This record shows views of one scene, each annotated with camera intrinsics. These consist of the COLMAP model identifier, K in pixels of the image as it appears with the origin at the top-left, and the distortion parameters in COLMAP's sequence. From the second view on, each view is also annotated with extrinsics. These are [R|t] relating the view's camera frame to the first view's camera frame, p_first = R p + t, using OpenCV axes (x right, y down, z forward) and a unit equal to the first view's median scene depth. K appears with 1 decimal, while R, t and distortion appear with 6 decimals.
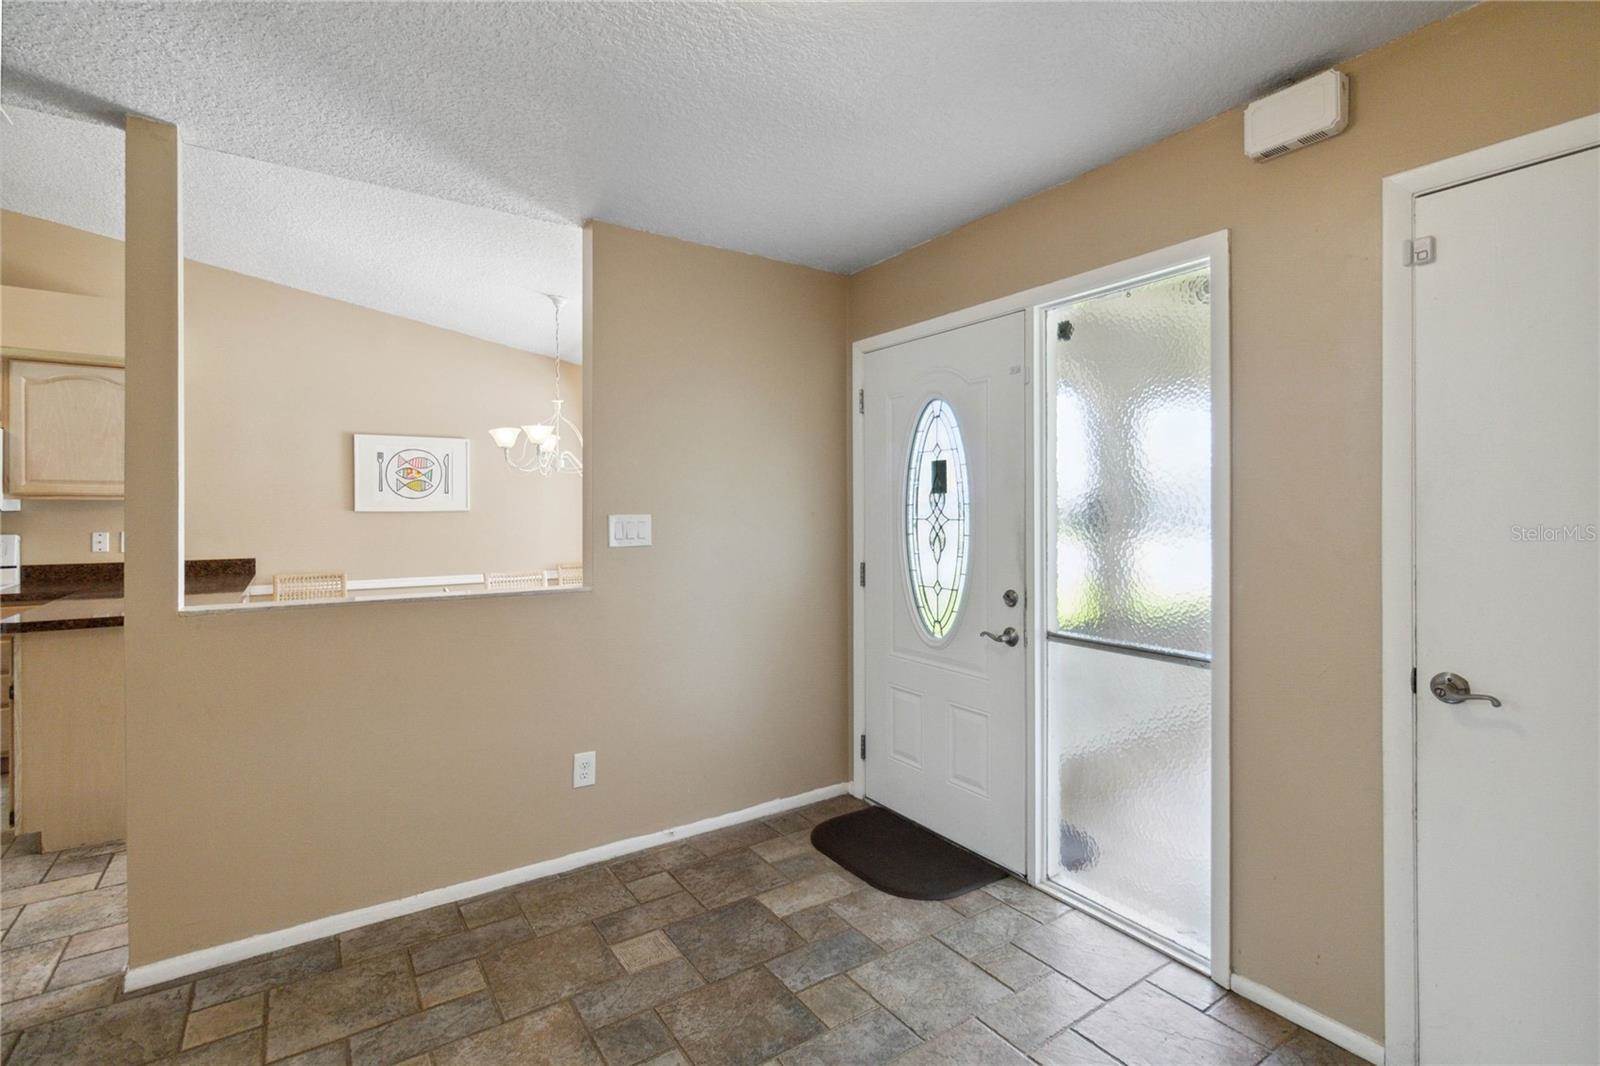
lens RADIAL K [[749.7, 0, 826.4], [0, 749.7, 513.6], [0, 0, 1]] dist [0.003296, -0.001448]
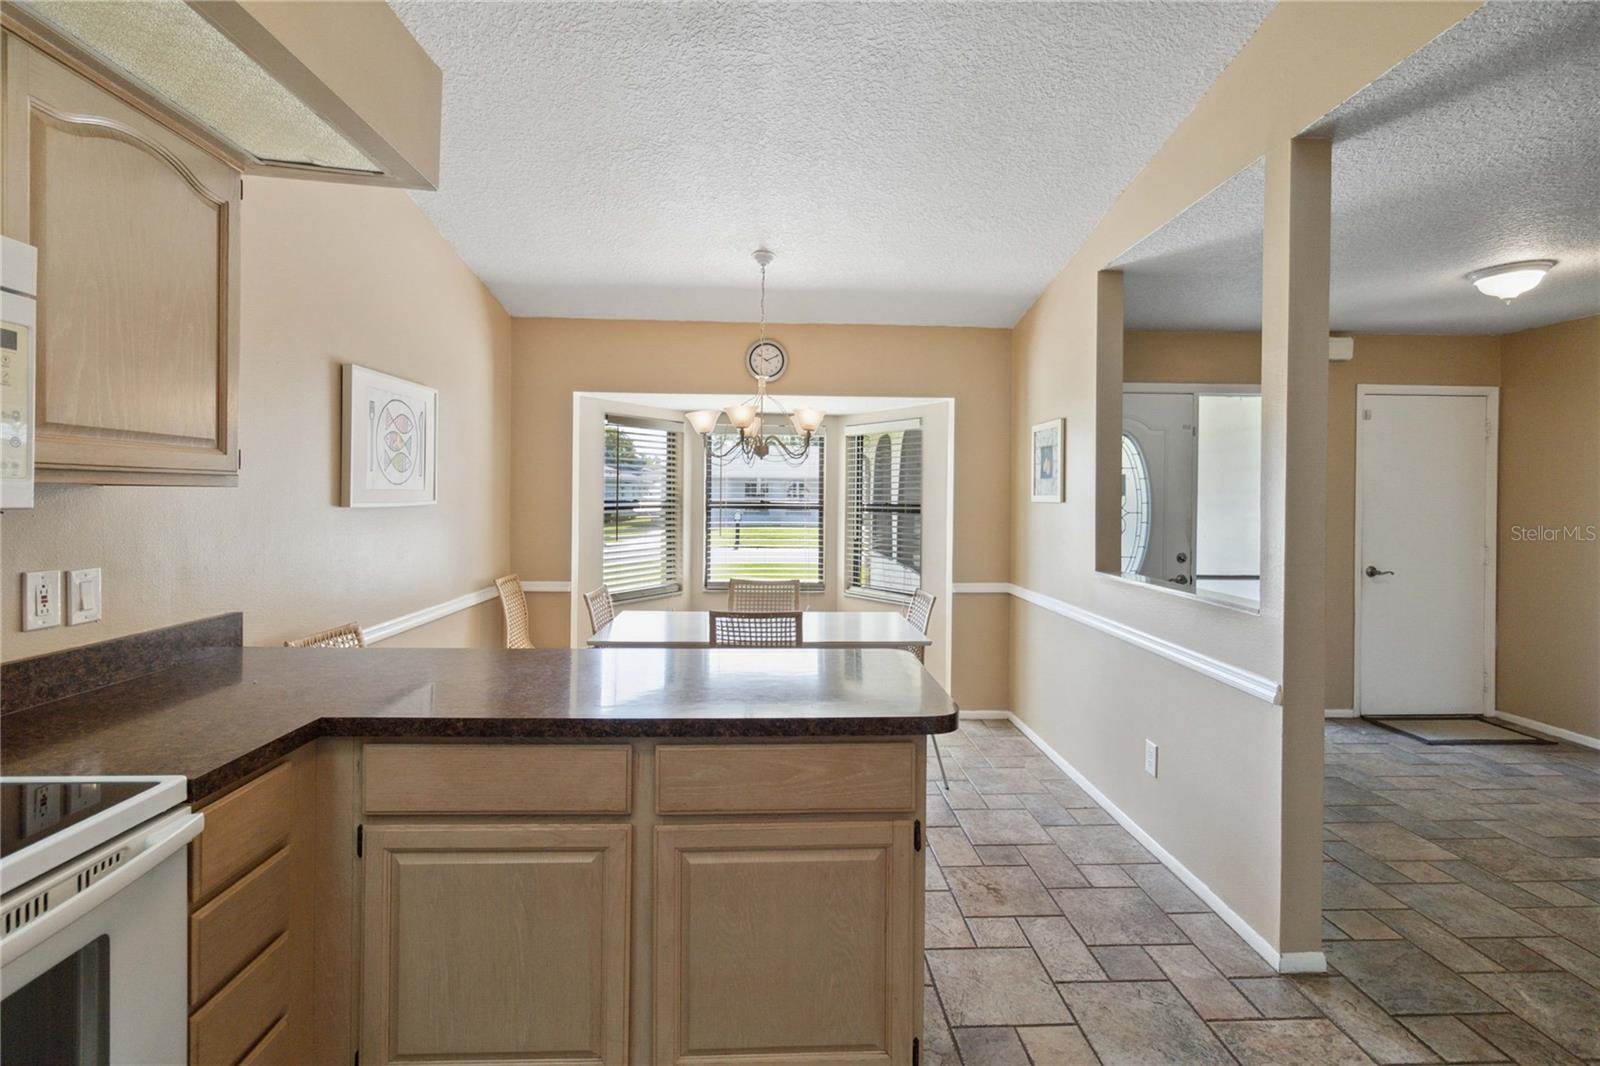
lens RADIAL K [[749.7, 0, 810.3], [0, 749.7, 502.5], [0, 0, 1]] dist [0.003296, -0.001448]
pose [[0.536121, -0.002359, 0.844138, -1.501405], [-0.005091, 0.999969, 0.006029, -0.018867], [-0.844126, -0.007530, 0.536092, 0.710861]]
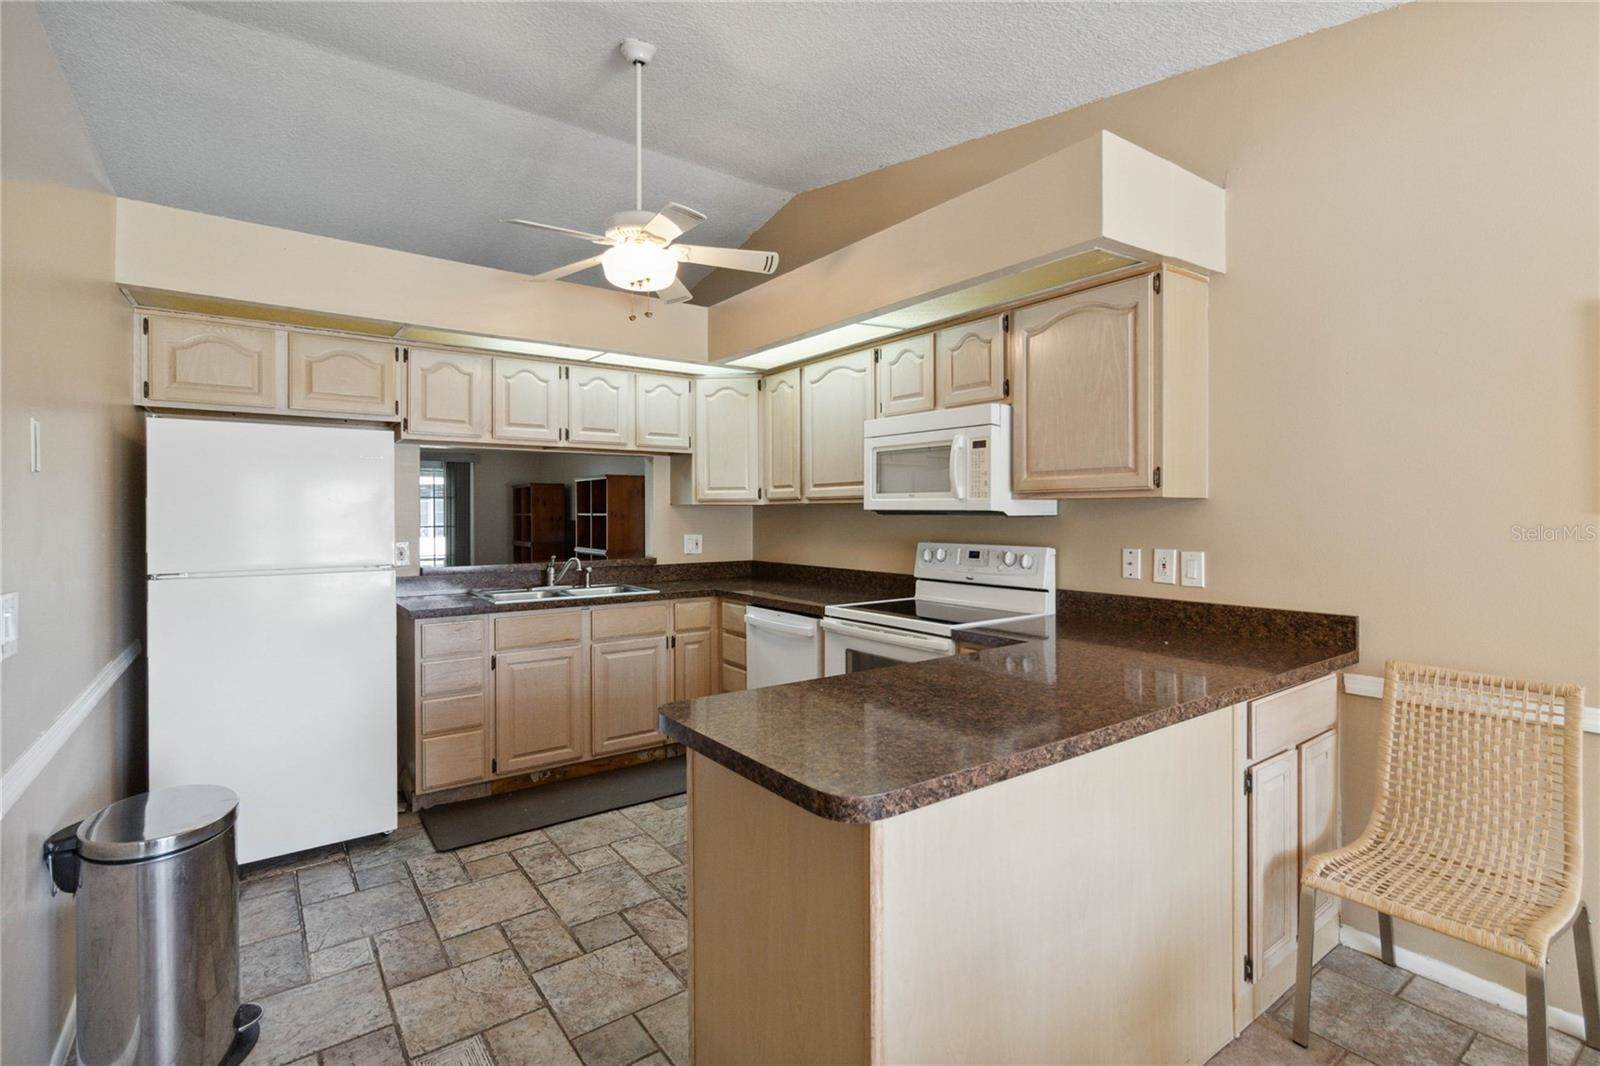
lens RADIAL K [[749.7, 0, 801.3], [0, 749.7, 517.3], [0, 0, 1]] dist [0.003296, -0.001448]
pose [[0.021490, 0.008211, -0.999735, -0.463453], [0.000945, 0.999966, 0.008233, -0.010470], [0.999769, -0.001121, 0.021481, 0.998350]]
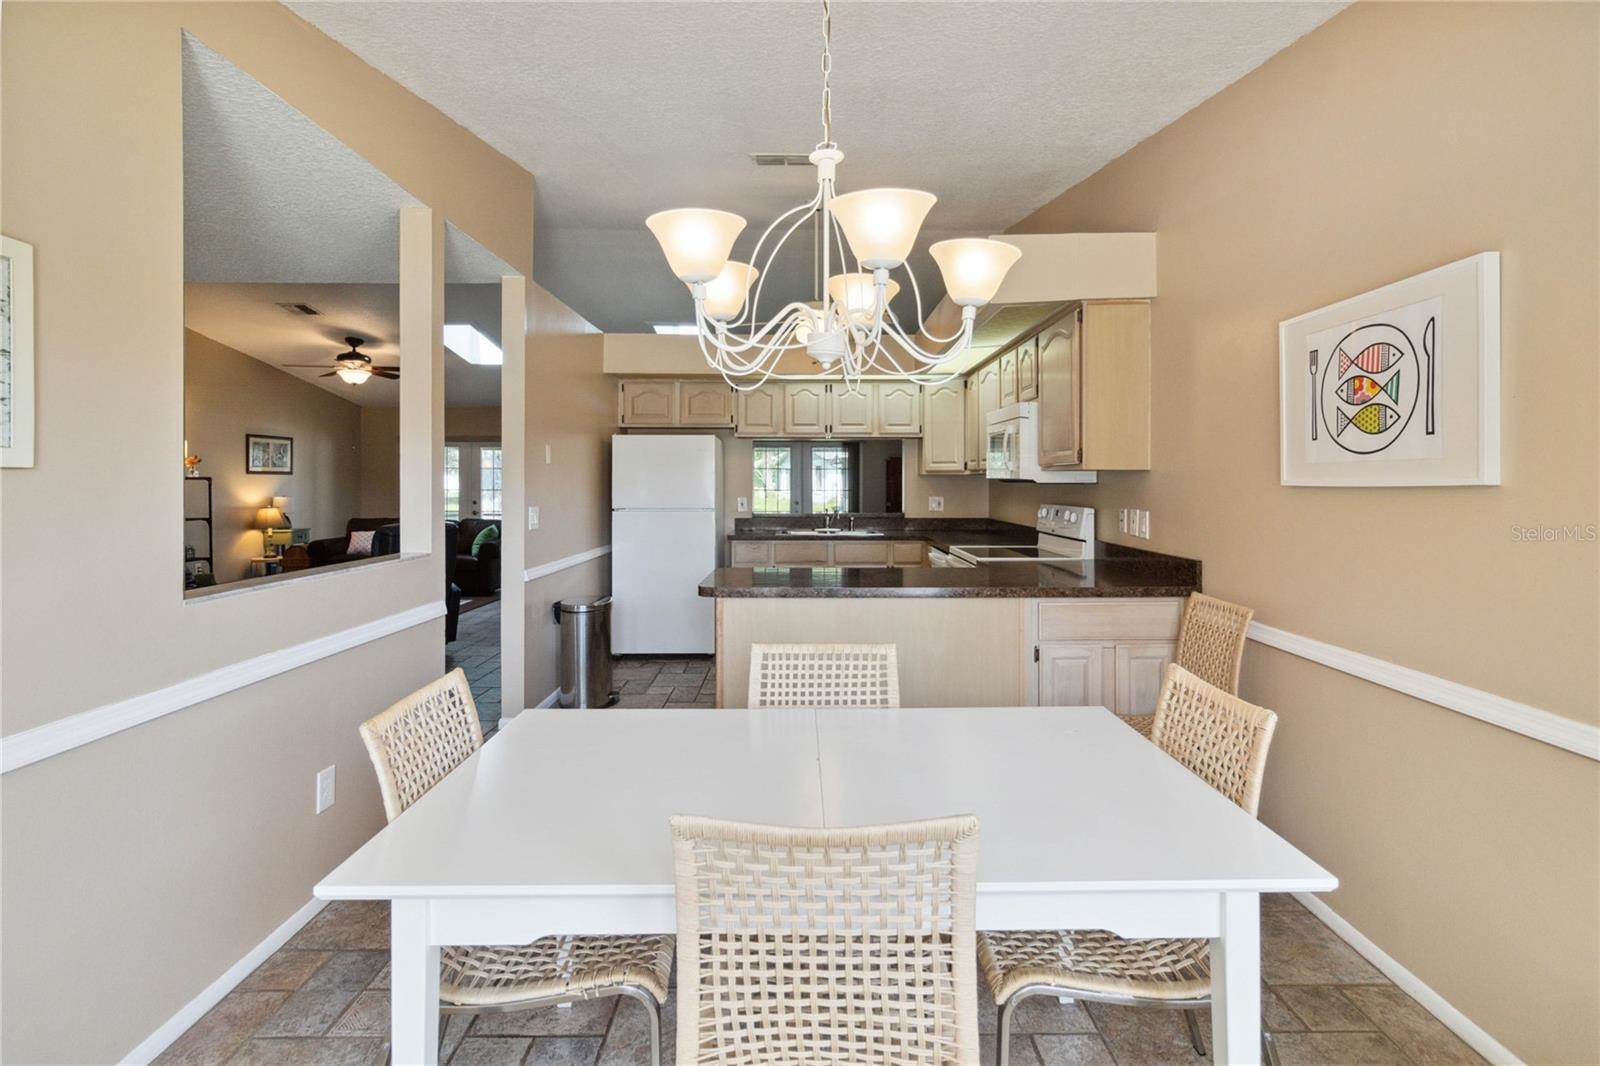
lens RADIAL K [[749.7, 0, 799.1], [0, 749.7, 484.6], [0, 0, 1]] dist [0.003296, -0.001448]
pose [[-0.581293, 0.006341, -0.813670, -0.111428], [-0.000315, 0.999968, 0.008017, -0.011962], [0.813694, 0.004917, -0.581272, 1.700173]]
